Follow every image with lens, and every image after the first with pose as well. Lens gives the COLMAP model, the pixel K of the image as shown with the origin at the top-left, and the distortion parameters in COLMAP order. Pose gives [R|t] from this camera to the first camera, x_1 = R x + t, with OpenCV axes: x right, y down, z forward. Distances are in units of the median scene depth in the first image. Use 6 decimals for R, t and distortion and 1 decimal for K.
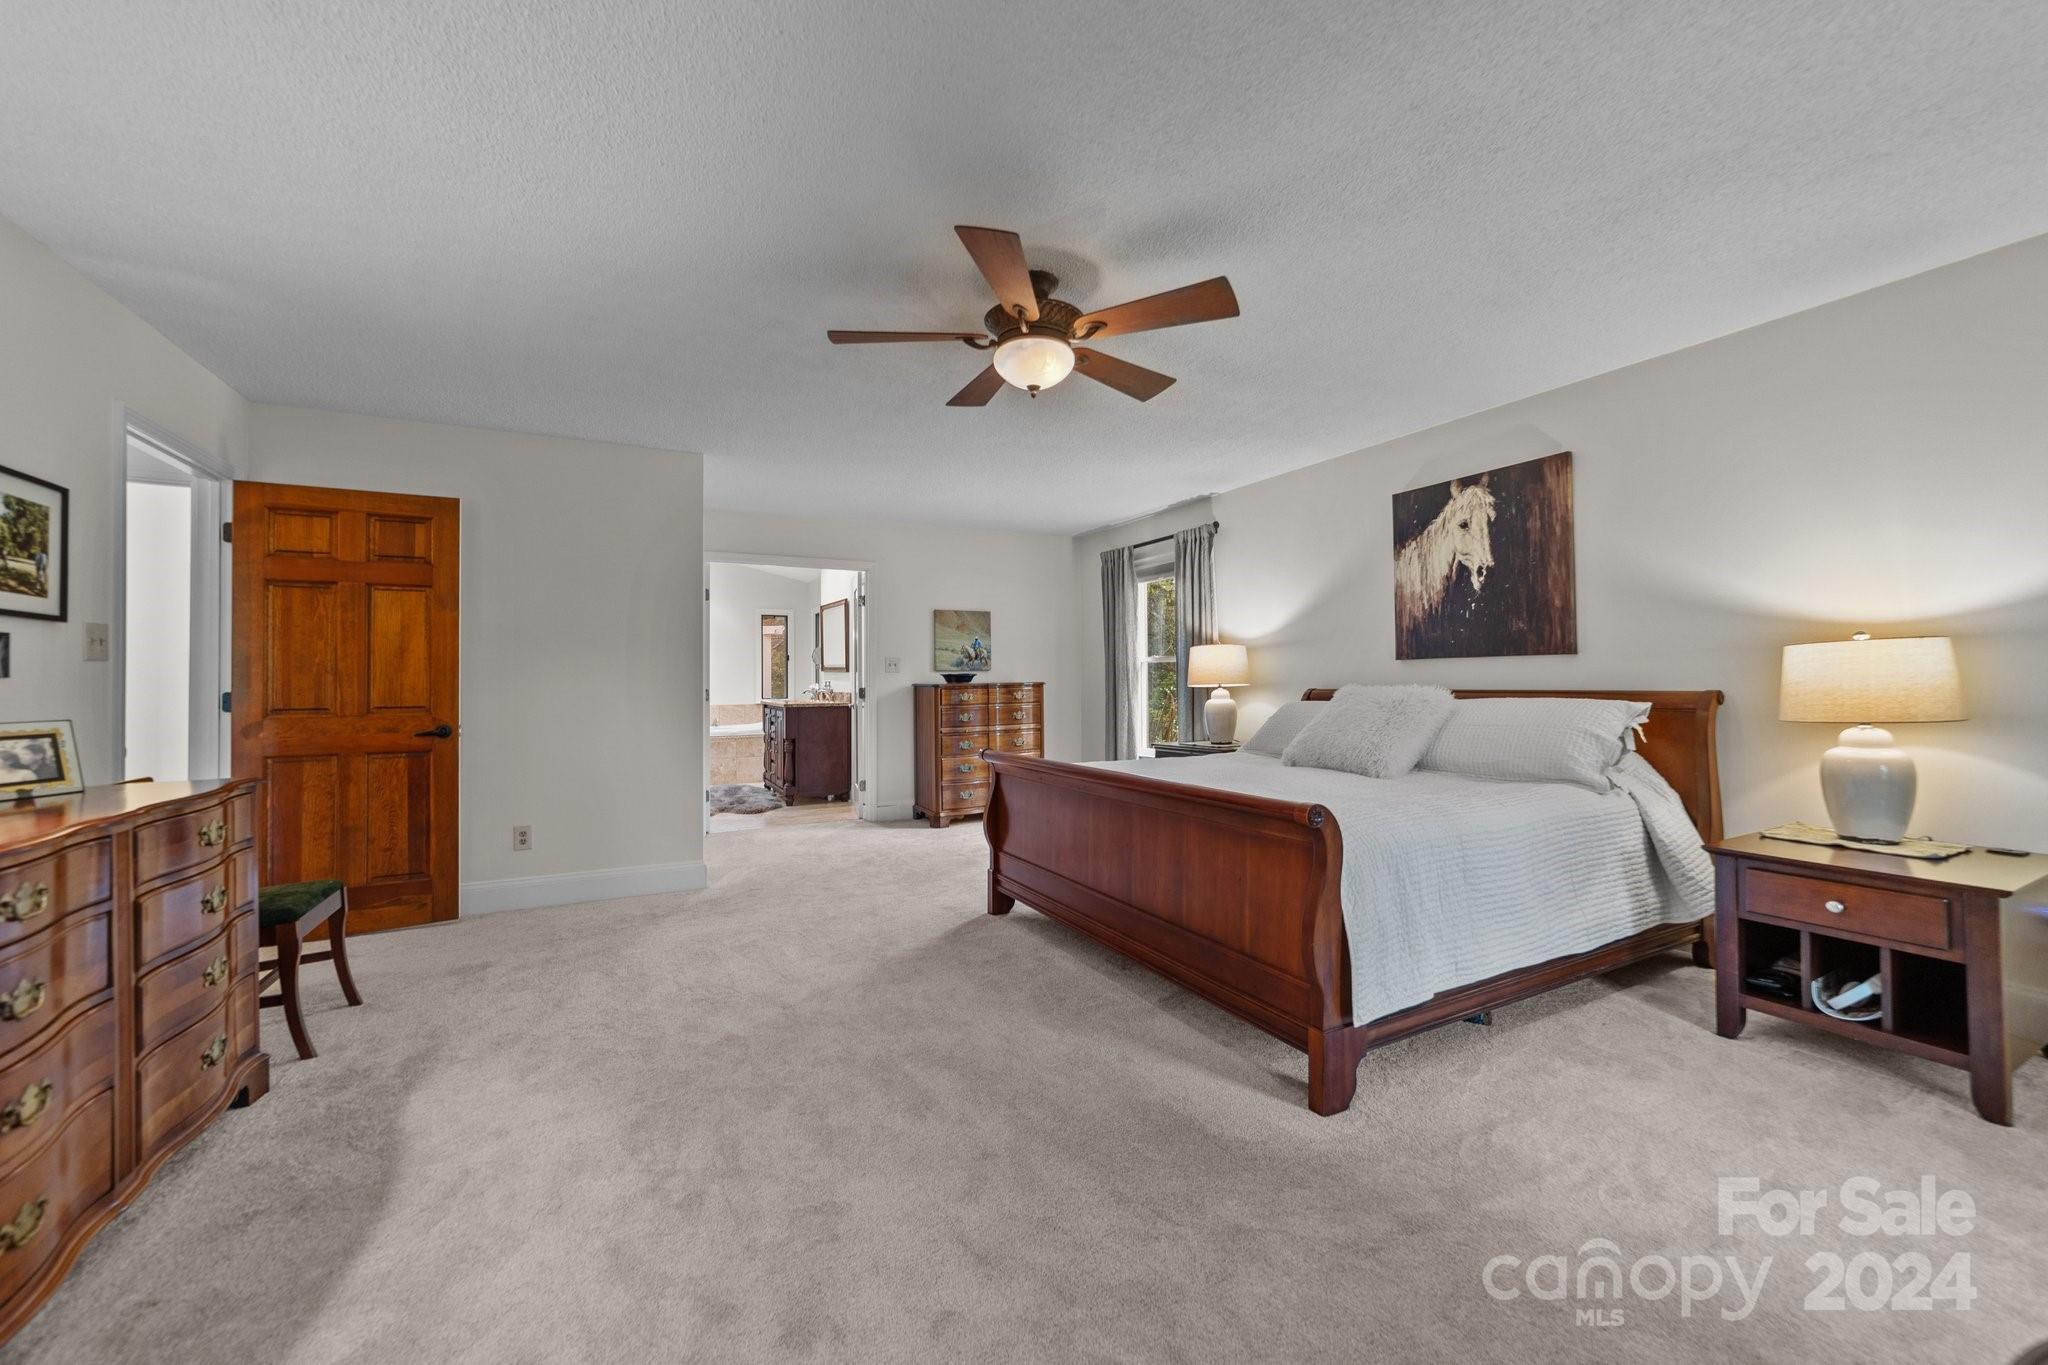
lens RADIAL K [[786.1, 0, 1021.7], [0, 786.1, 669.6], [0, 0, 1]] dist [-0.003012, 0.001456]
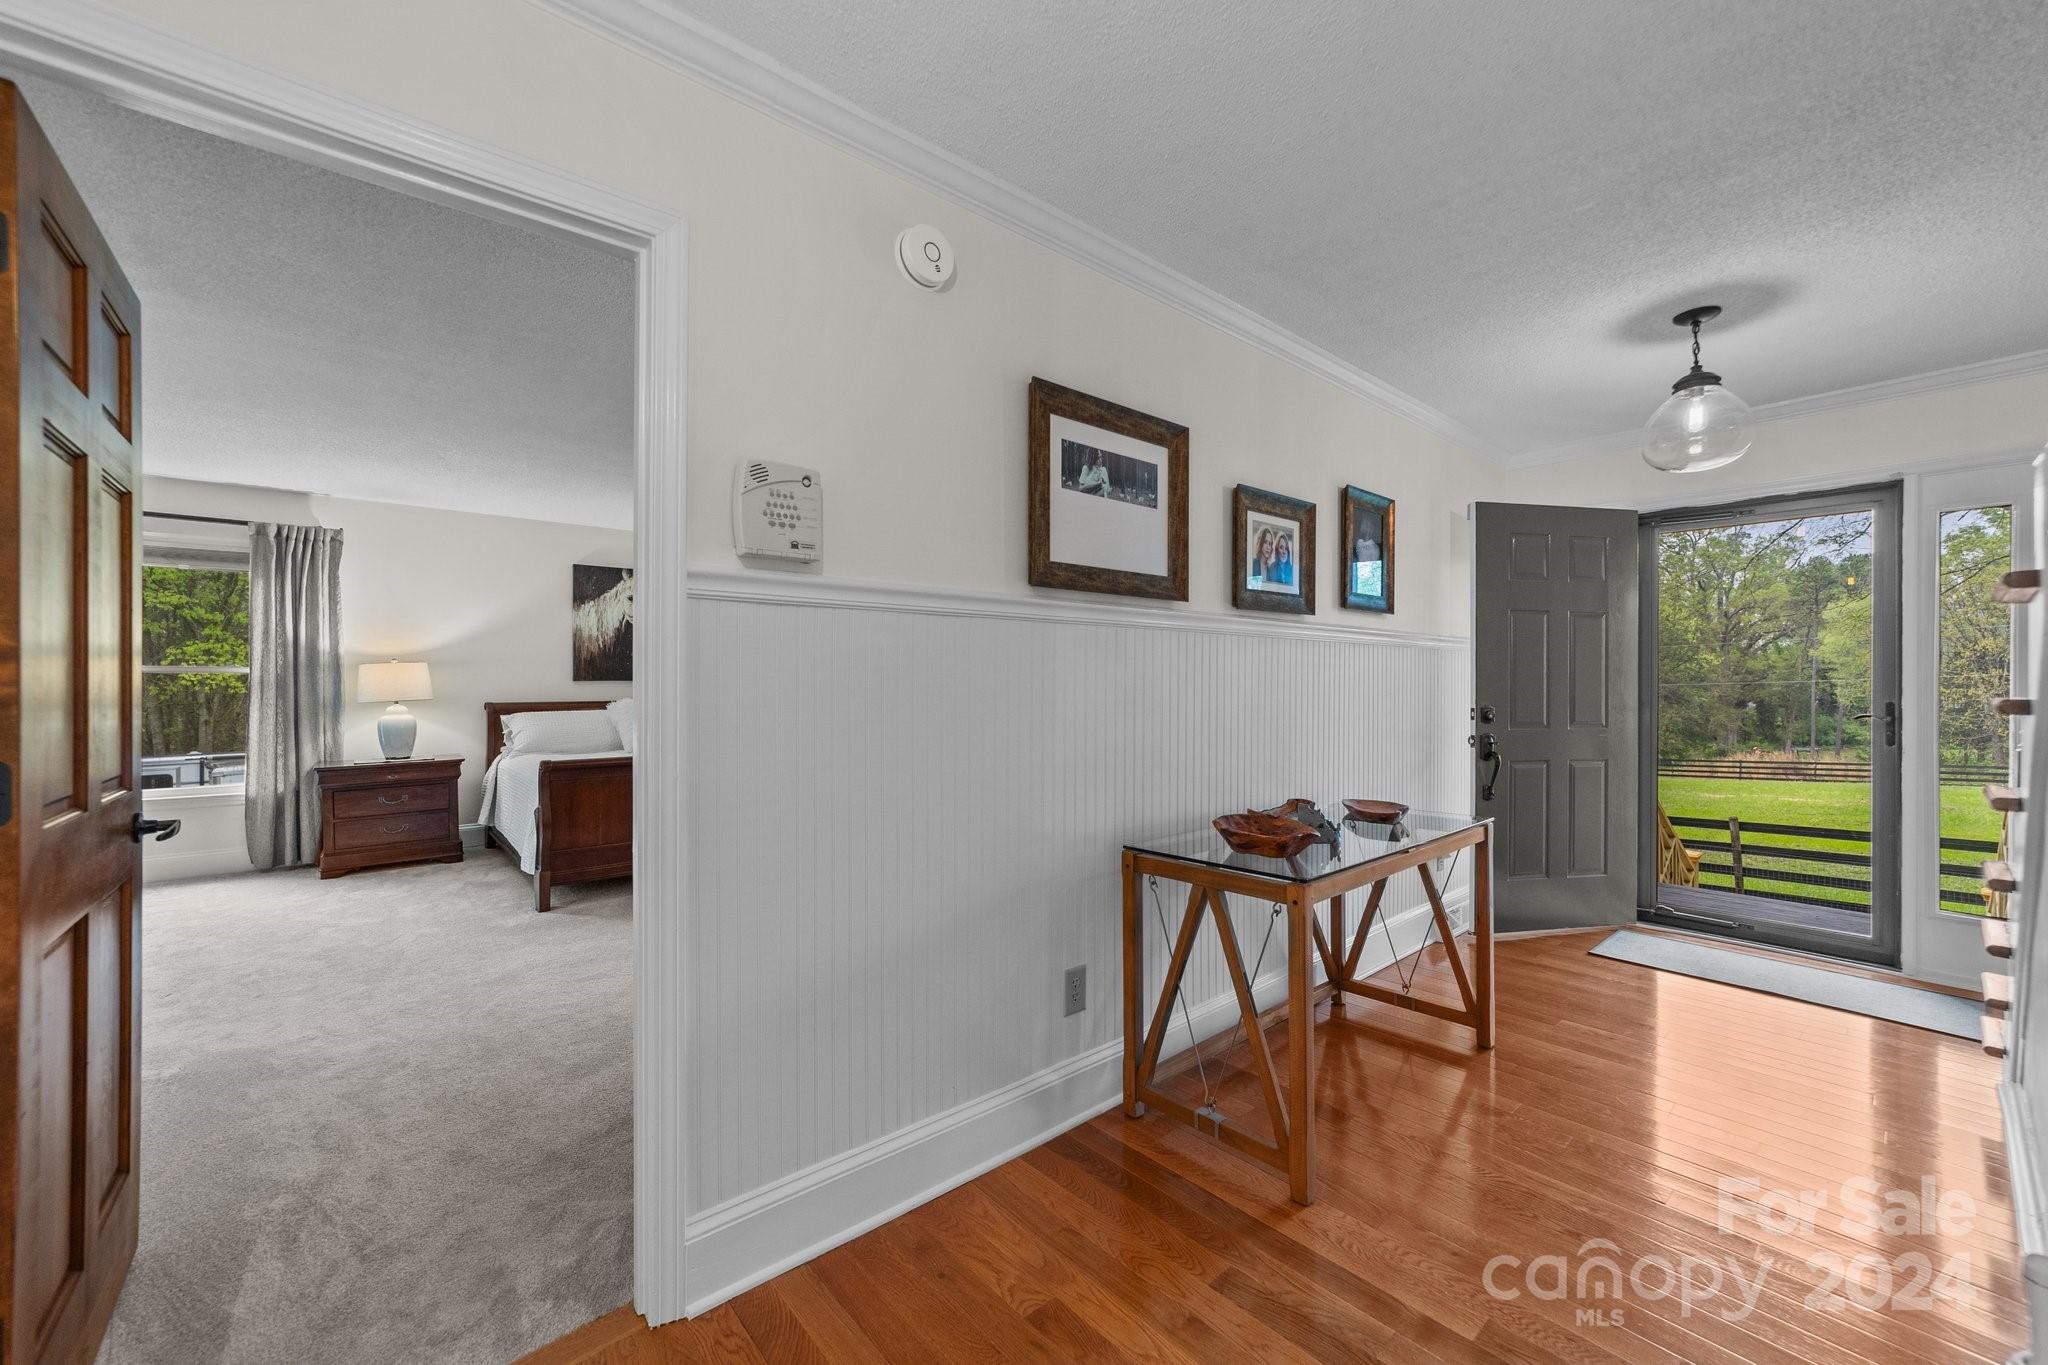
lens RADIAL K [[786.1, 0, 1025.6], [0, 786.1, 685.9], [0, 0, 1]] dist [-0.003012, 0.001456]
pose [[-0.239321, 0.002062, 0.970938, -1.197044], [-0.011147, 0.999926, -0.004871, -0.006034], [-0.970877, -0.011989, -0.239280, 0.597587]]
